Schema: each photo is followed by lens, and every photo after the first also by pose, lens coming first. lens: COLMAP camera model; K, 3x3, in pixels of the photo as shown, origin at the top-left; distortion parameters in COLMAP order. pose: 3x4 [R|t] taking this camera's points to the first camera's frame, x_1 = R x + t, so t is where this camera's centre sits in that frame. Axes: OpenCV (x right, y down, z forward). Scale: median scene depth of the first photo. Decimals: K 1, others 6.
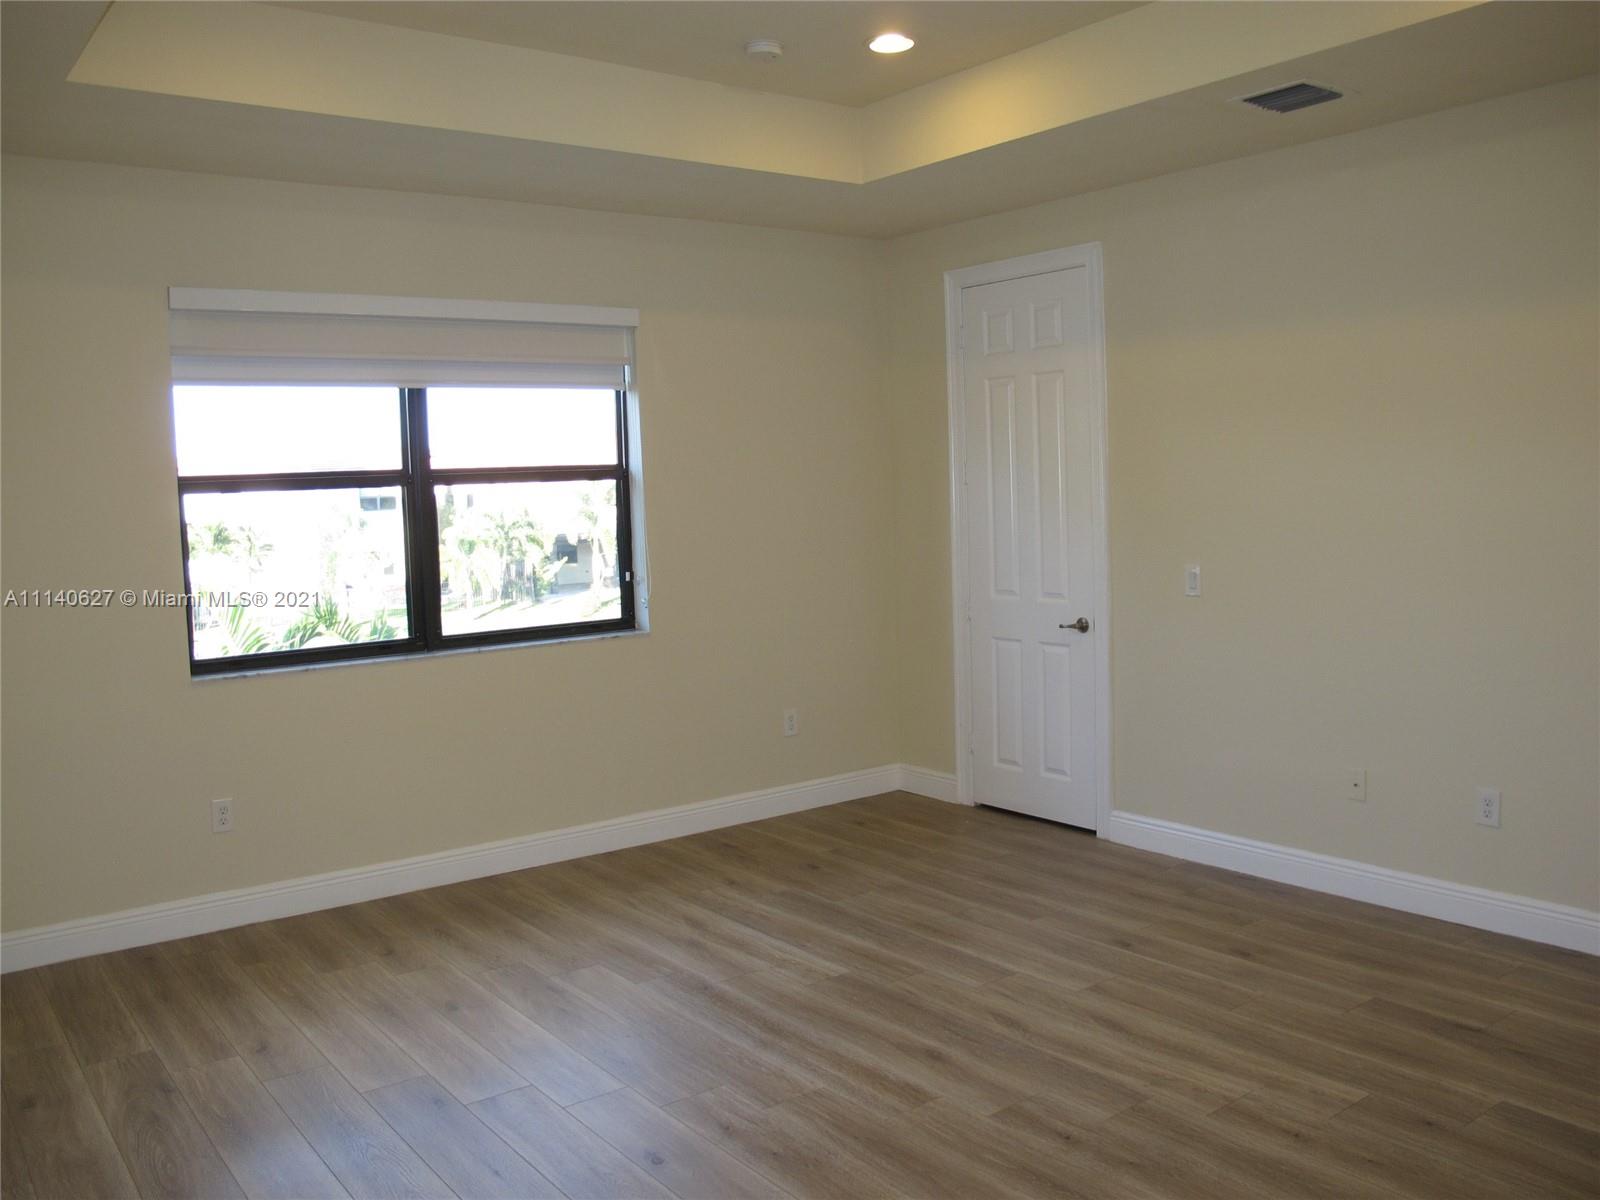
lens RADIAL K [[1337.3, 0, 790.2], [0, 1337.3, 592.6], [0, 0, 1]] dist [-0.141134, 0.101220]
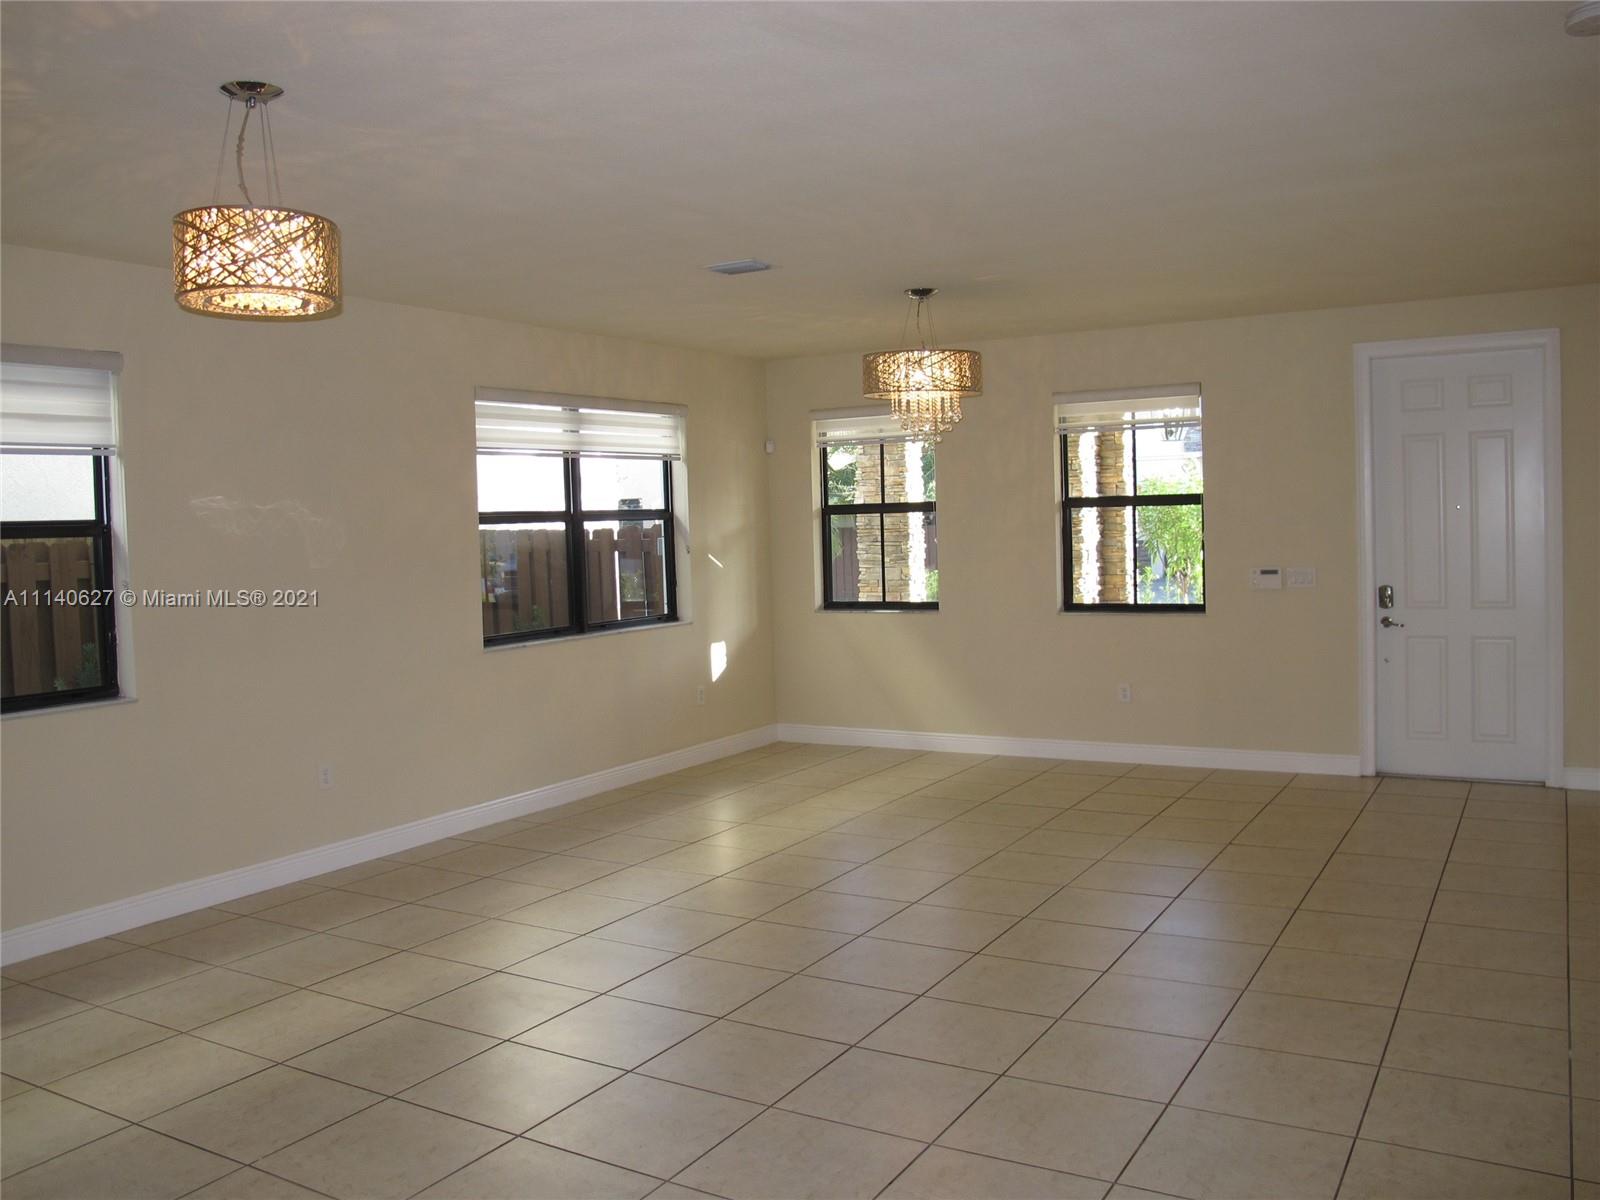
lens RADIAL K [[1337.3, 0, 790.2], [0, 1337.3, 592.6], [0, 0, 1]] dist [-0.141134, 0.101220]
pose [[0.922798, -0.018444, 0.384842, -0.507945], [0.034287, 0.998822, -0.034347, 0.046093], [-0.383755, 0.044891, 0.922343, -0.369005]]
